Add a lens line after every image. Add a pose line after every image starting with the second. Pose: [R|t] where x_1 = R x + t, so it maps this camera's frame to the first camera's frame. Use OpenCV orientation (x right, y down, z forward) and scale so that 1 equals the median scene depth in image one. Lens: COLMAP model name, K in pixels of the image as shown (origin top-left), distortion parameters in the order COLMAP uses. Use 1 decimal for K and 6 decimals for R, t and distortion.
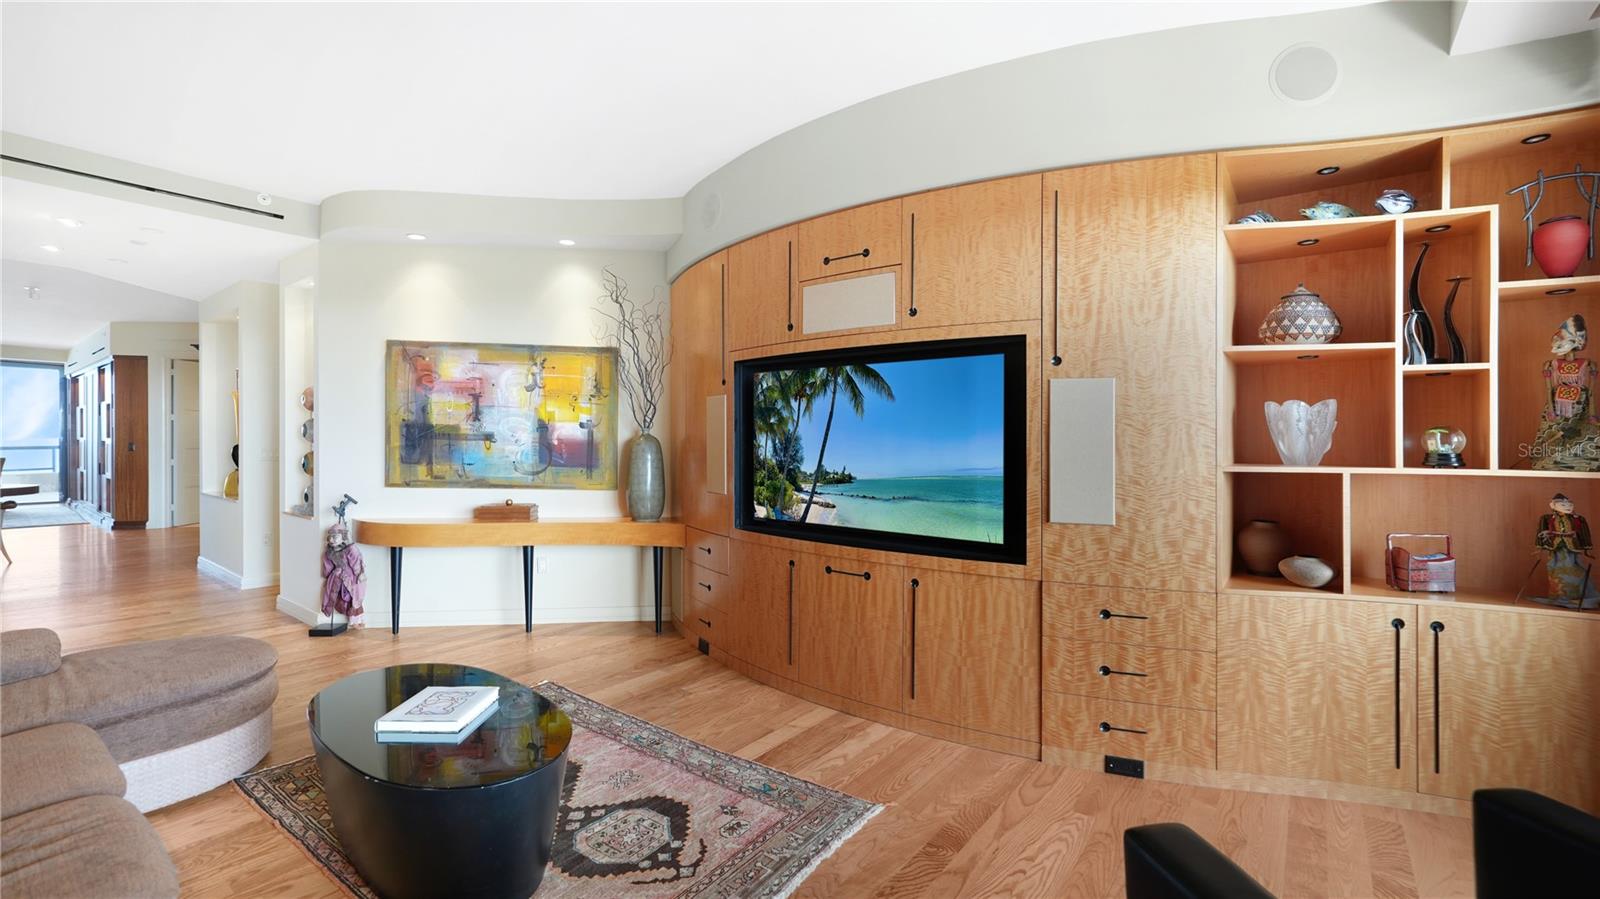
lens RADIAL K [[647.0, 0, 842.1], [0, 647.0, 443.1], [0, 0, 1]] dist [-0.001146, -0.000455]
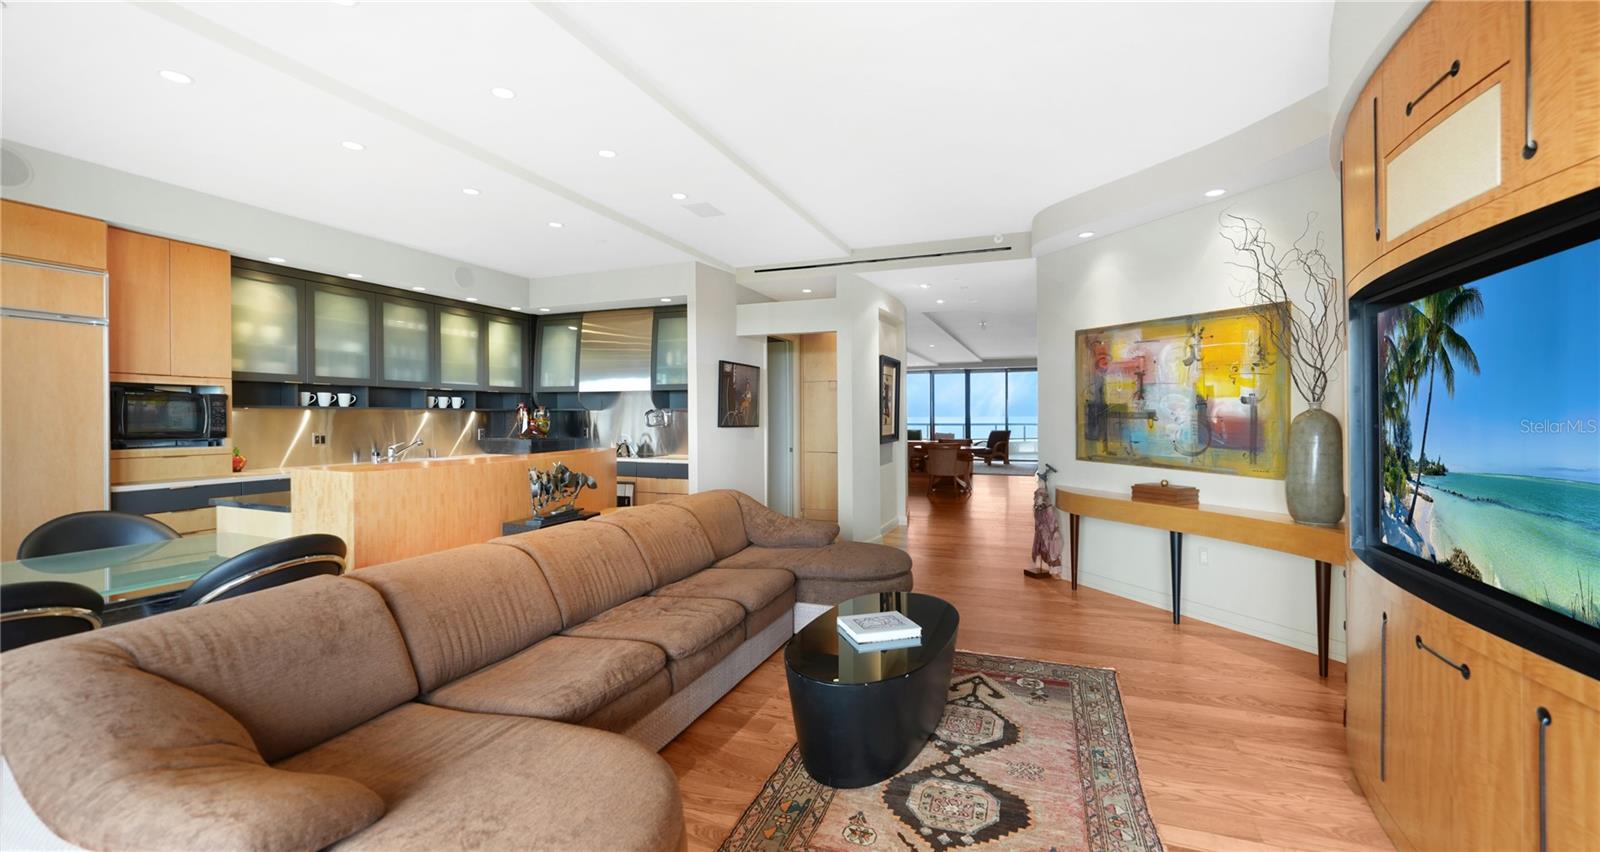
lens RADIAL K [[654.6, 0, 804.3], [0, 654.6, 418.9], [0, 0, 1]] dist [0.000385, 0.000164]
pose [[0.282616, -0.003316, -0.959227, 0.424070], [0.001550, 0.999994, -0.003000, -0.002432], [0.959232, -0.000639, 0.282619, 0.341181]]
